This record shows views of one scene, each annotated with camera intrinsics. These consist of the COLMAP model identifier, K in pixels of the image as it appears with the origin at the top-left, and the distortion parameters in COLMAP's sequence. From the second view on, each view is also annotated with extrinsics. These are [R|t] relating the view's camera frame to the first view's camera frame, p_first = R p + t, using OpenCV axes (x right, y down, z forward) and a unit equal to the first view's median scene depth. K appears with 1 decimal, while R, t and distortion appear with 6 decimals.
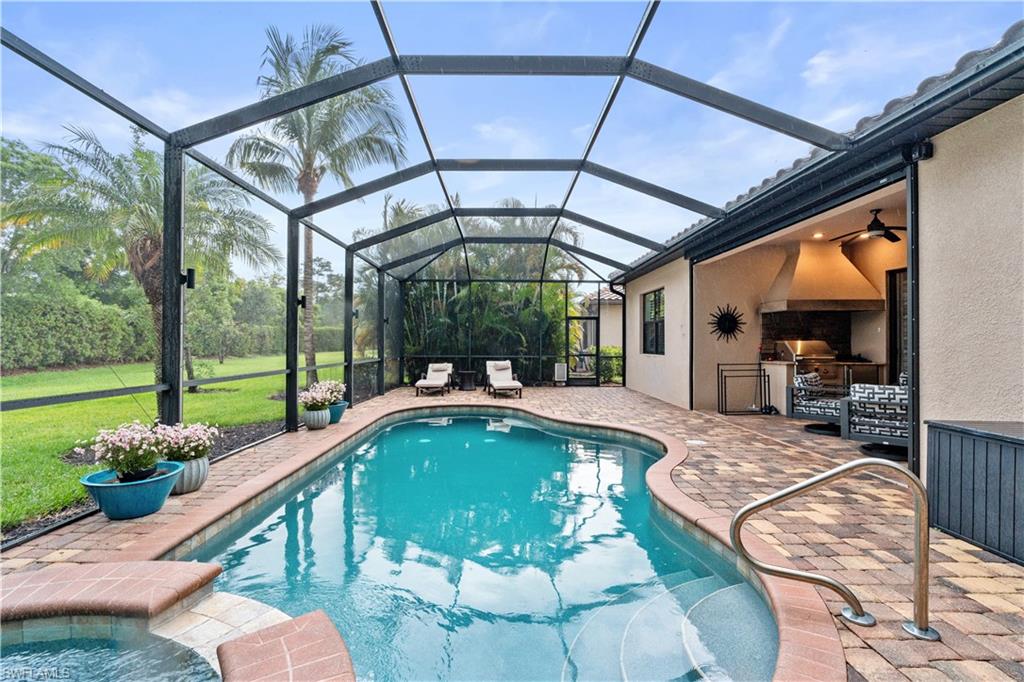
lens RADIAL K [[461.0, 0, 511.5], [0, 461.0, 344.2], [0, 0, 1]] dist [-0.008338, 0.003326]
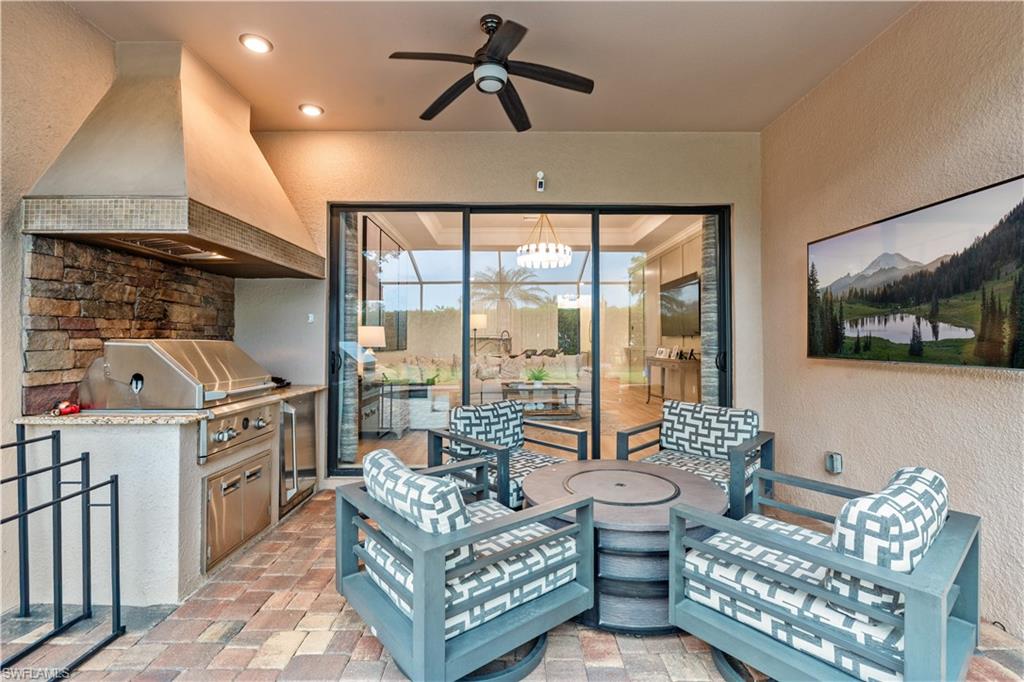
lens RADIAL K [[461.0, 0, 510.9], [0, 461.0, 339.8], [0, 0, 1]] dist [-0.008338, 0.003326]
pose [[-0.002032, 0.008558, 0.999961, 0.298410], [-0.000435, 0.999963, -0.008559, -0.005720], [-0.999998, -0.000452, -0.002029, 0.756619]]
